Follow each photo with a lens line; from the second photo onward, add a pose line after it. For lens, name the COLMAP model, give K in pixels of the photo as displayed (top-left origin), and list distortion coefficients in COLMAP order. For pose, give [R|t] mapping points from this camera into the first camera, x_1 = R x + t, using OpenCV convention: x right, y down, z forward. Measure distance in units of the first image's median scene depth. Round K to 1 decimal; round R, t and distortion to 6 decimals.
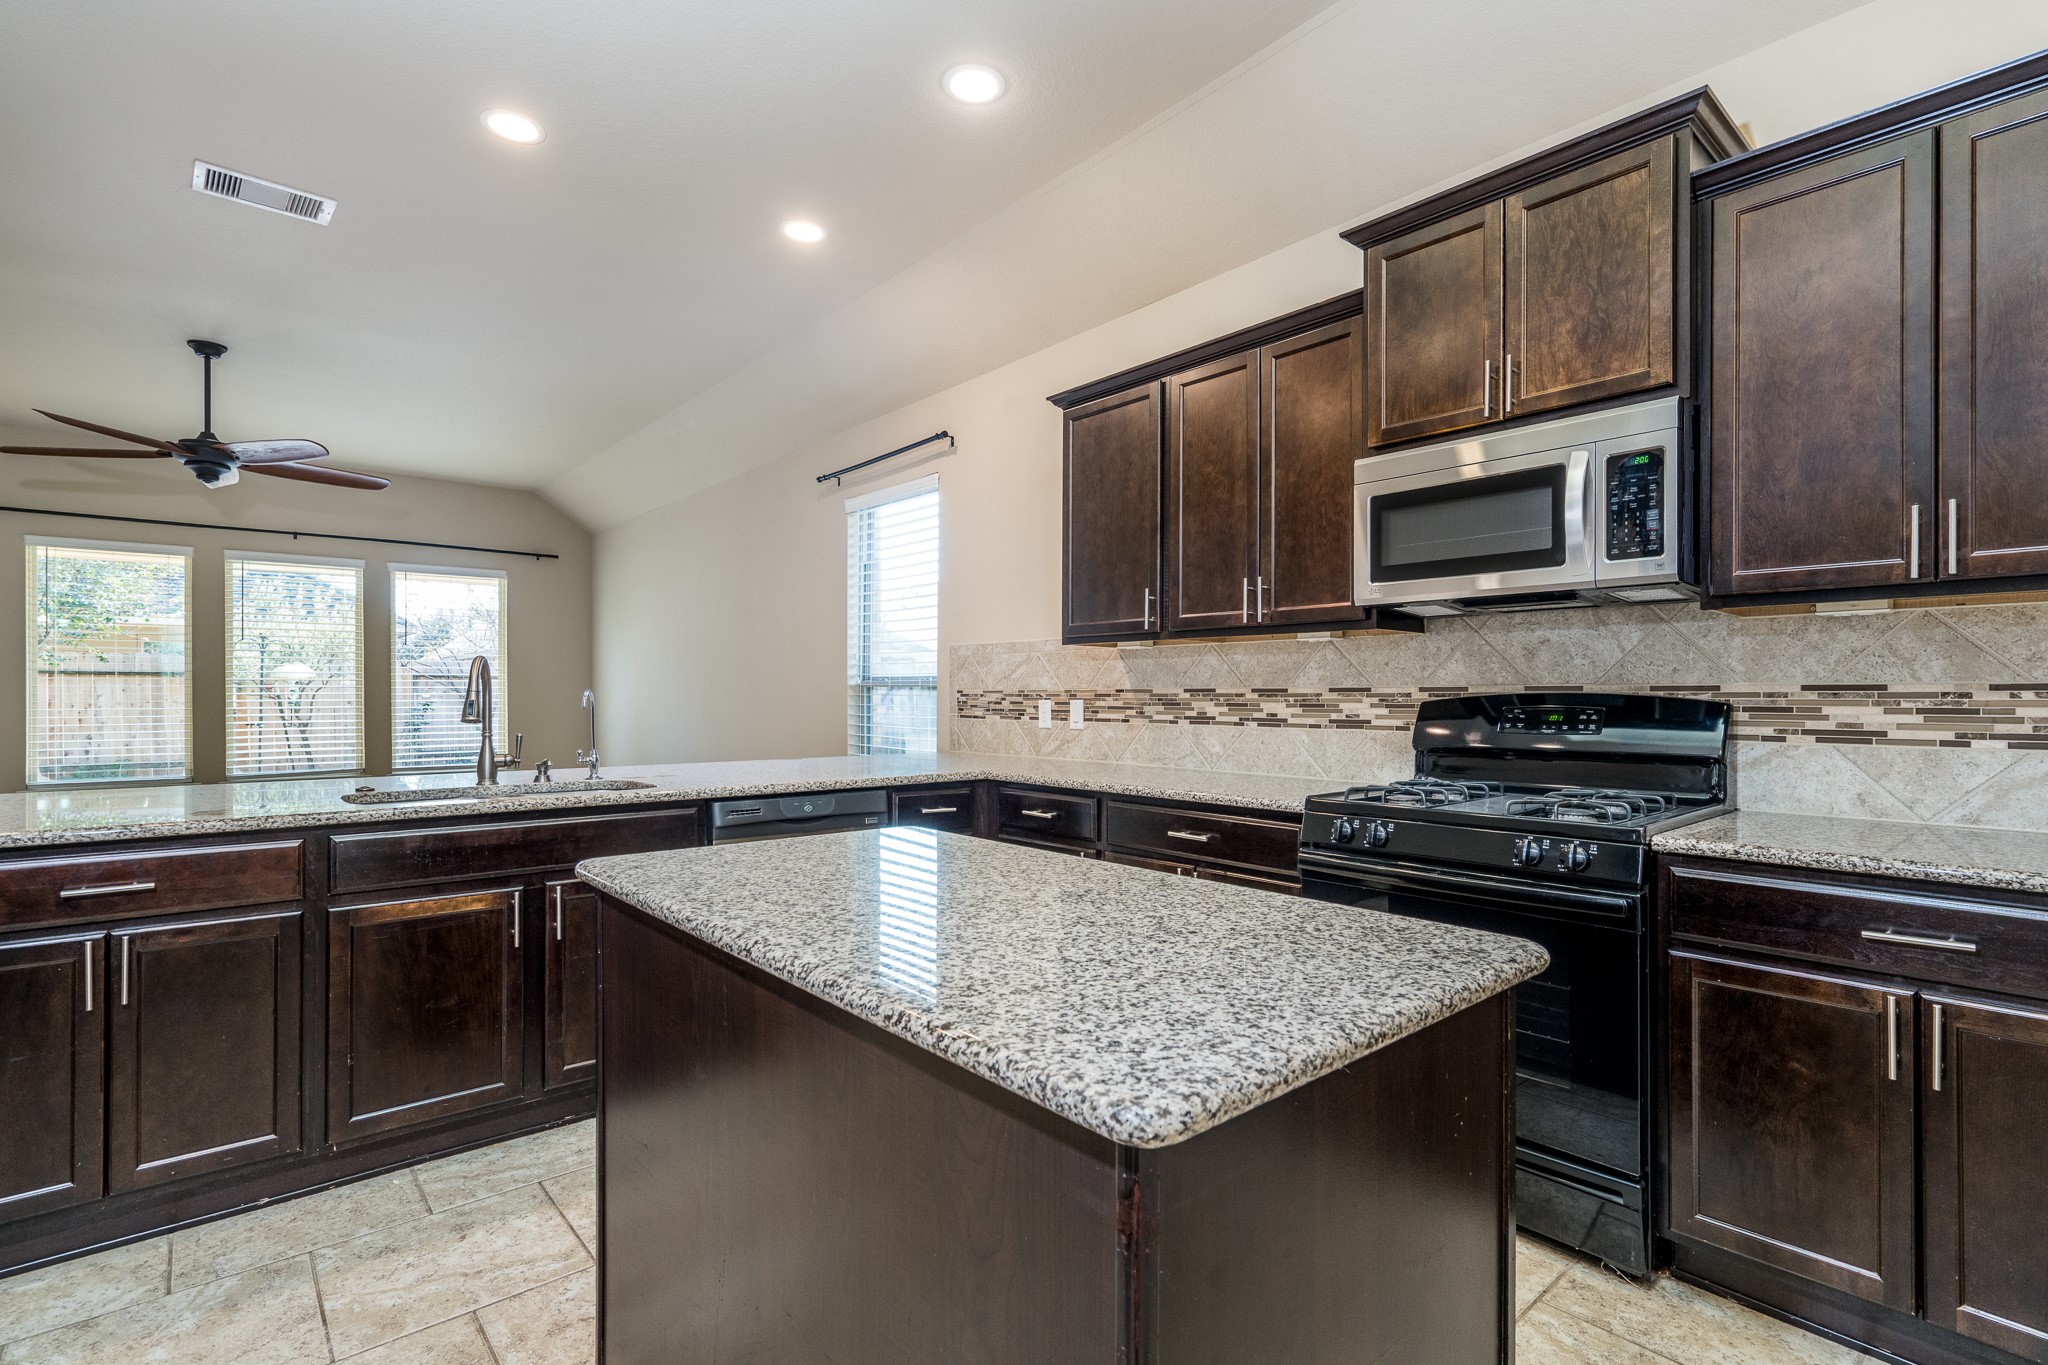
lens RADIAL K [[945.9, 0, 1032.3], [0, 945.9, 694.0], [0, 0, 1]] dist [0.004619, 0.000223]
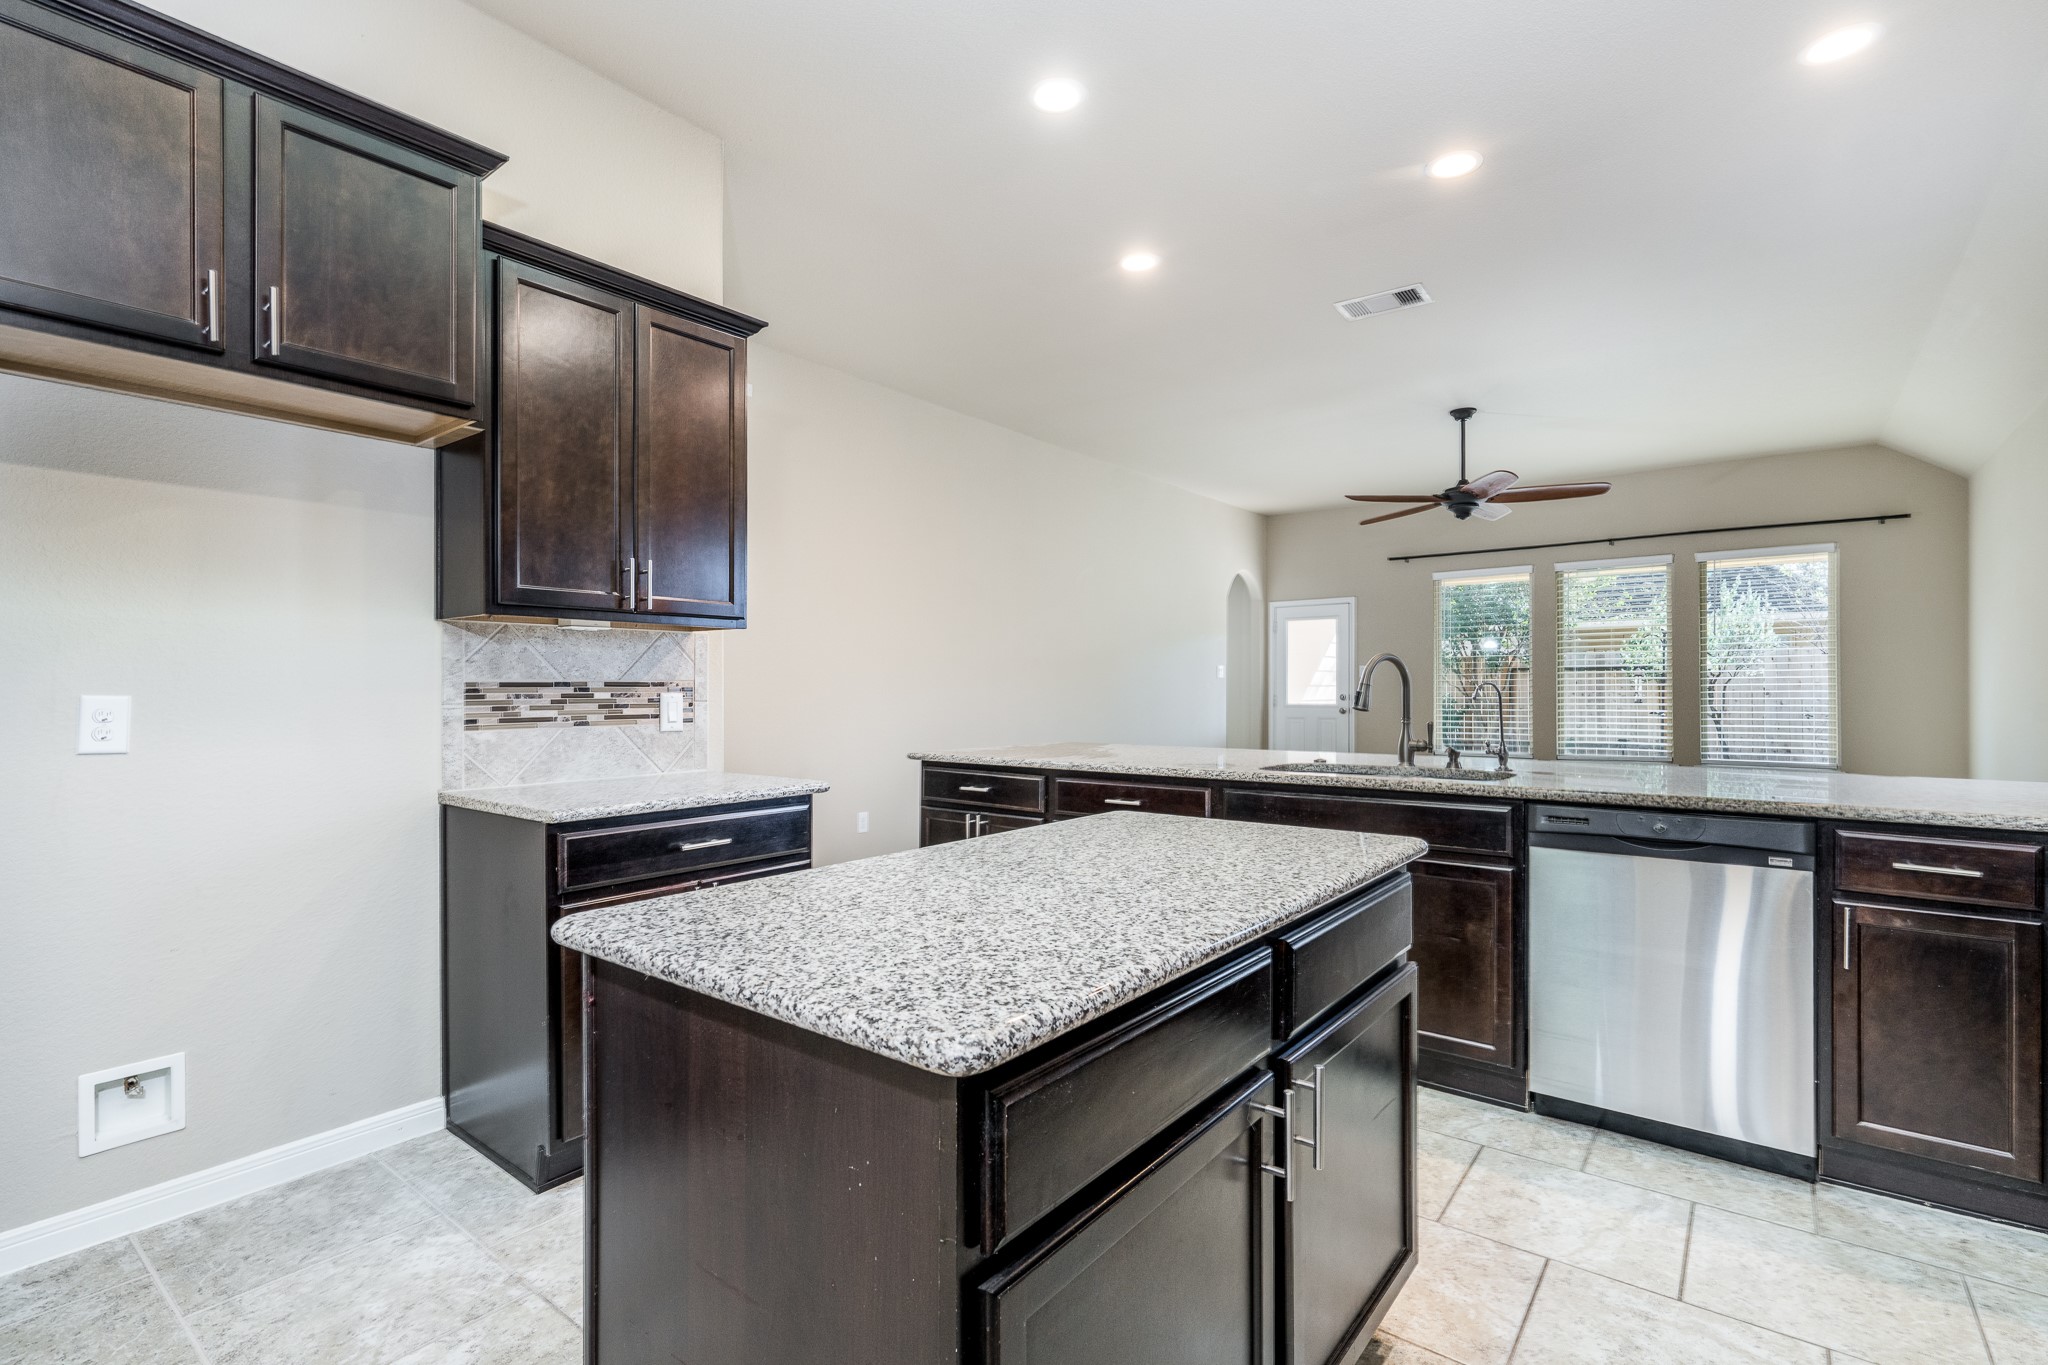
lens RADIAL K [[945.9, 0, 1036.3], [0, 945.9, 685.7], [0, 0, 1]] dist [0.004619, 0.000223]
pose [[0.198838, -0.001740, -0.980031, 0.260328], [0.002346, 0.999996, -0.001299, -0.000160], [0.980030, -0.002041, 0.198842, 0.192704]]
